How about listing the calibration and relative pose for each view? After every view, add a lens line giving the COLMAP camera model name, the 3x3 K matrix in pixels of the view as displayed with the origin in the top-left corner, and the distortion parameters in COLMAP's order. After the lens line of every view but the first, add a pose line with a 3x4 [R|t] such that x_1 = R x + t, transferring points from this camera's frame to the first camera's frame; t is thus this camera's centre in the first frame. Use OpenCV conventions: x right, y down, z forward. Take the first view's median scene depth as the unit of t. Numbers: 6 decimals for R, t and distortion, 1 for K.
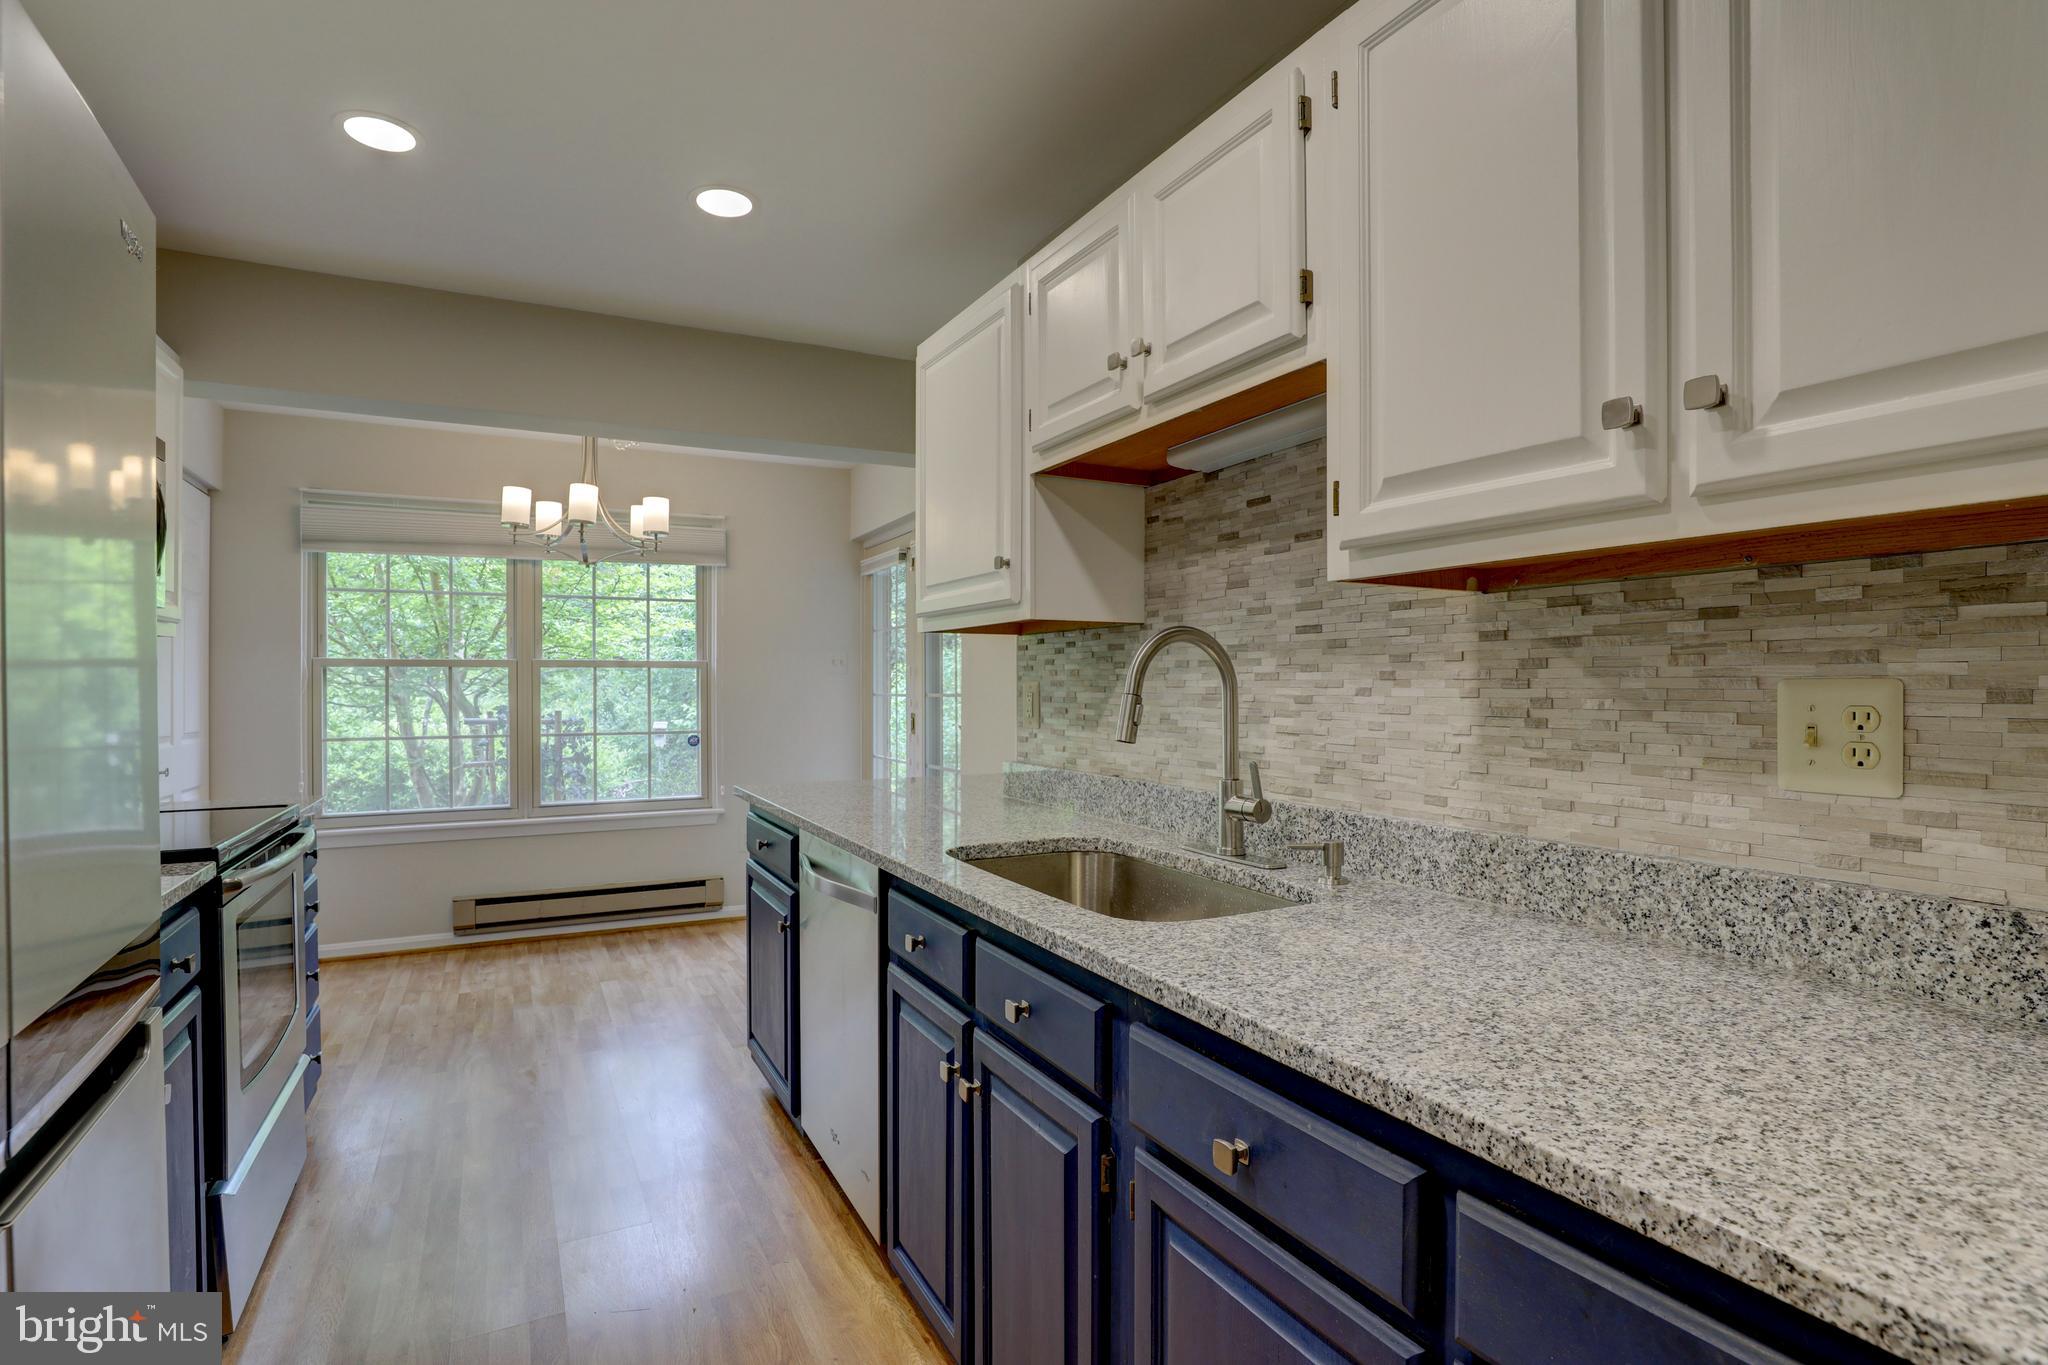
lens RADIAL K [[978.3, 0, 1014.6], [0, 978.3, 684.7], [0, 0, 1]] dist [-0.043122, 0.012746]
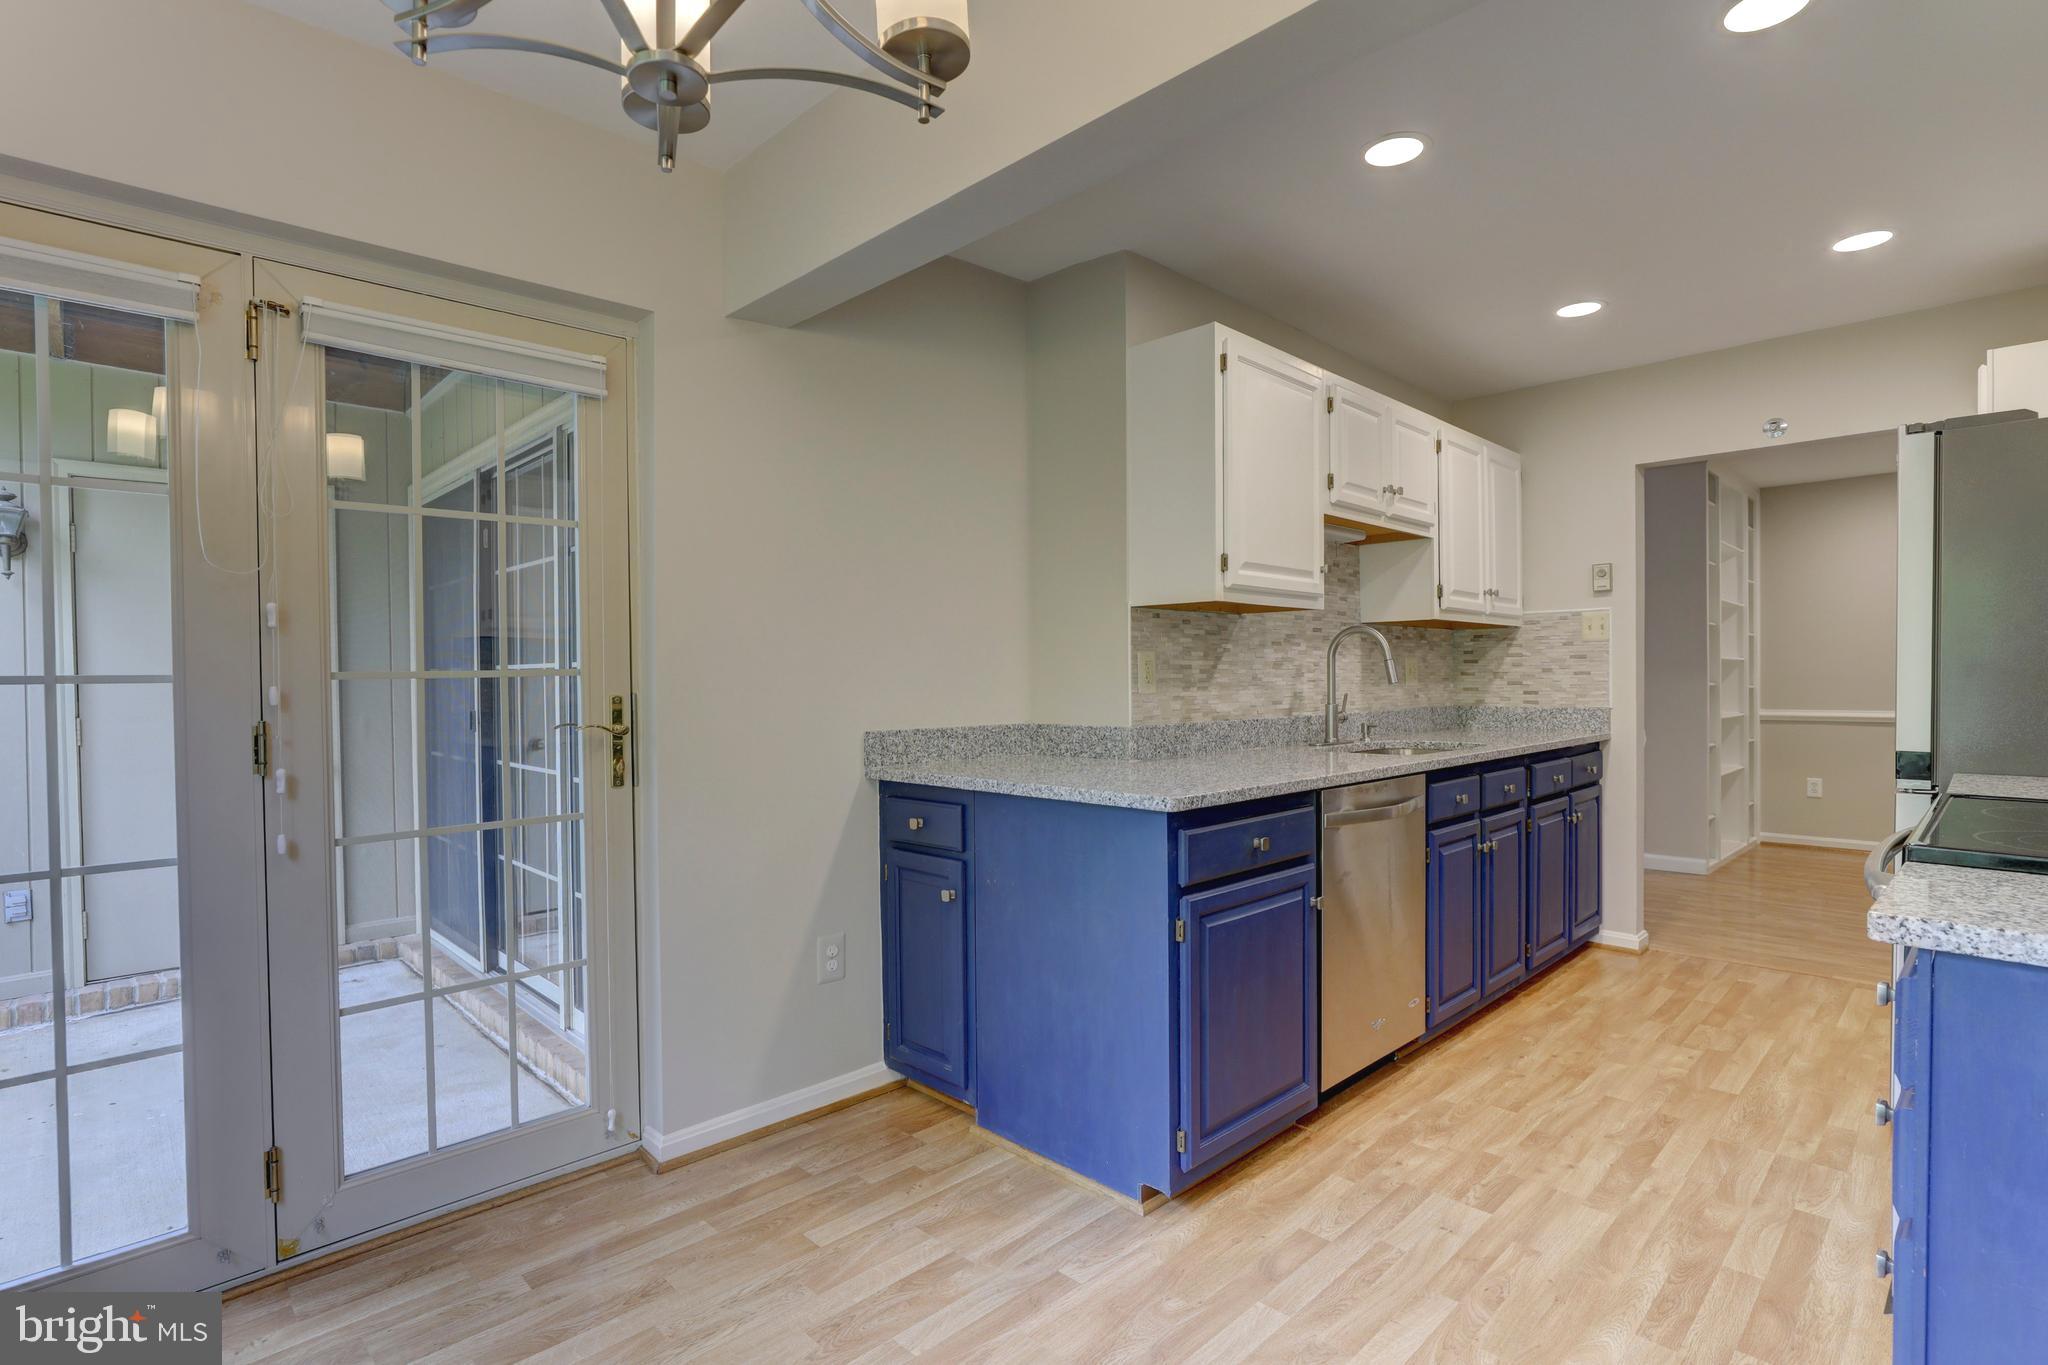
lens RADIAL K [[995.9, 0, 1013.8], [0, 995.9, 686.9], [0, 0, 1]] dist [-0.029933, 0.012383]
pose [[-0.287177, -0.007843, 0.957845, -1.448280], [0.008012, 0.999912, 0.010589, 0.034428], [-0.957844, 0.010715, -0.287089, 2.097418]]
